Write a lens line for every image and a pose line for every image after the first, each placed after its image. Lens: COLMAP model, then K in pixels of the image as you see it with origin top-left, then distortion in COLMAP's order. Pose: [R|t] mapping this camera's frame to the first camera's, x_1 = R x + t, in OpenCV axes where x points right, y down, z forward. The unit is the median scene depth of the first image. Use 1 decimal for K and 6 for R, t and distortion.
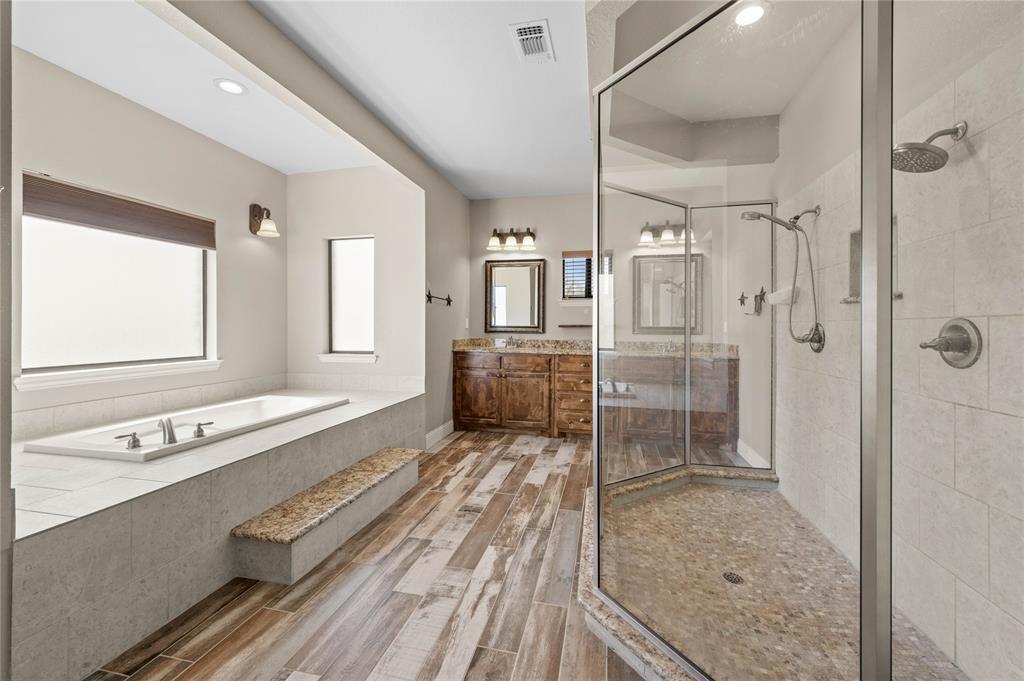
lens RADIAL K [[407.1, 0, 520.6], [0, 407.1, 329.9], [0, 0, 1]] dist [-0.000013, -0.000062]
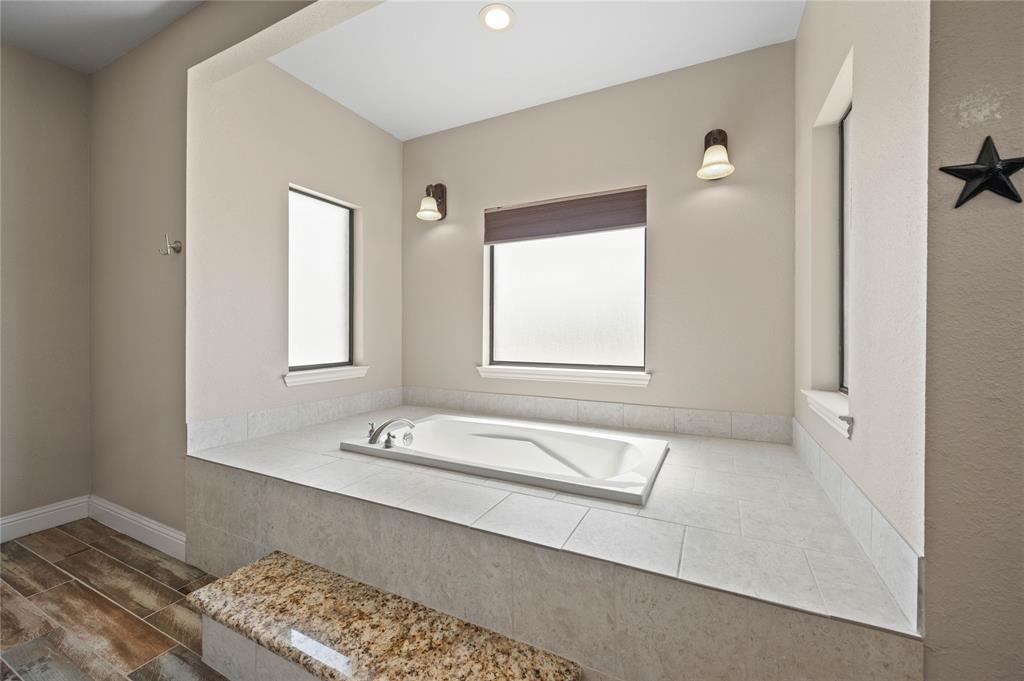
lens RADIAL K [[407.1, 0, 515.3], [0, 407.1, 332.5], [0, 0, 1]] dist [-0.000013, -0.000062]
pose [[-0.241332, 0.003966, -0.970435, 0.020322], [-0.007991, 0.999950, 0.006074, -0.003334], [0.970410, 0.009220, -0.241288, 0.816583]]
